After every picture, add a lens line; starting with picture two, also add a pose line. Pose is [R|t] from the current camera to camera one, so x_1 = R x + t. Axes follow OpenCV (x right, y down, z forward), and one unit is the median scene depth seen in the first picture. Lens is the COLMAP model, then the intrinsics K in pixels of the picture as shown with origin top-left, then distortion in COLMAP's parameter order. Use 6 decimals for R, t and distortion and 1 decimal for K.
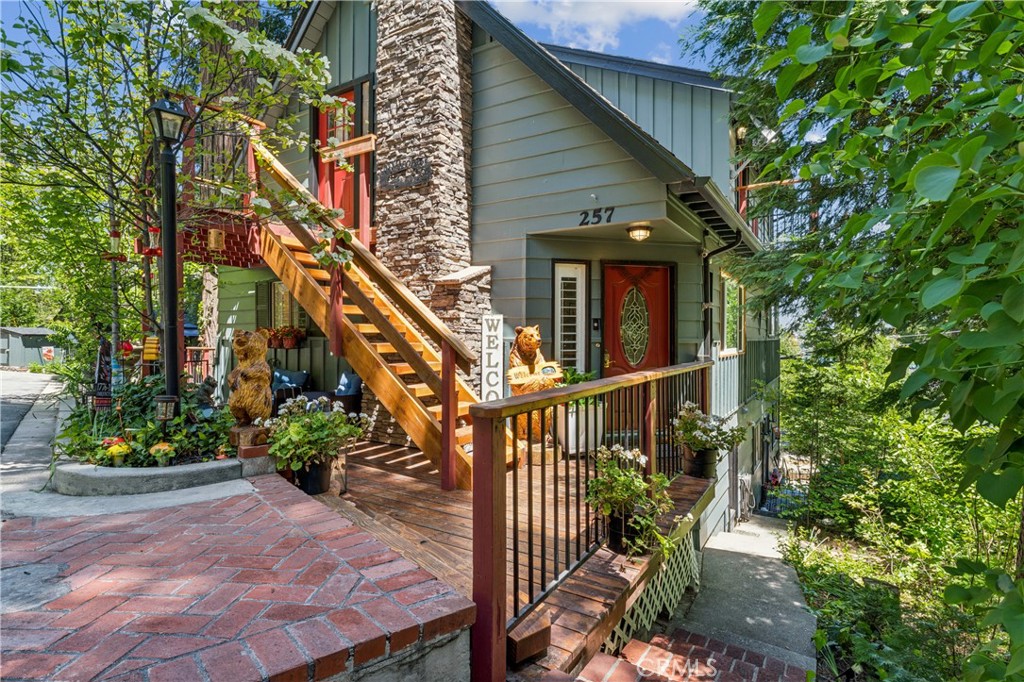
lens RADIAL K [[506.5, 0, 511.8], [0, 506.5, 336.3], [0, 0, 1]] dist [-0.001671, 0.001022]
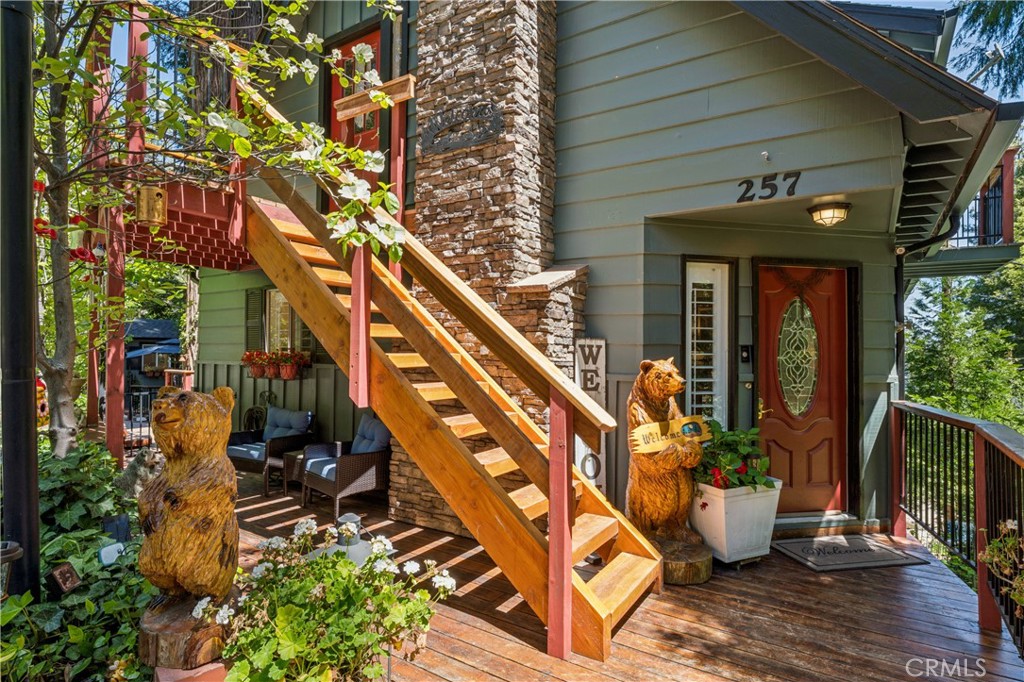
lens RADIAL K [[542.6, 0, 514.0], [0, 542.6, 342.1], [0, 0, 1]] dist [-0.000520, -0.001202]
pose [[0.999657, 0.006977, -0.025223, -0.120323], [-0.007396, 0.999836, -0.016560, -0.025950], [0.025104, 0.016740, 0.999545, 0.287110]]
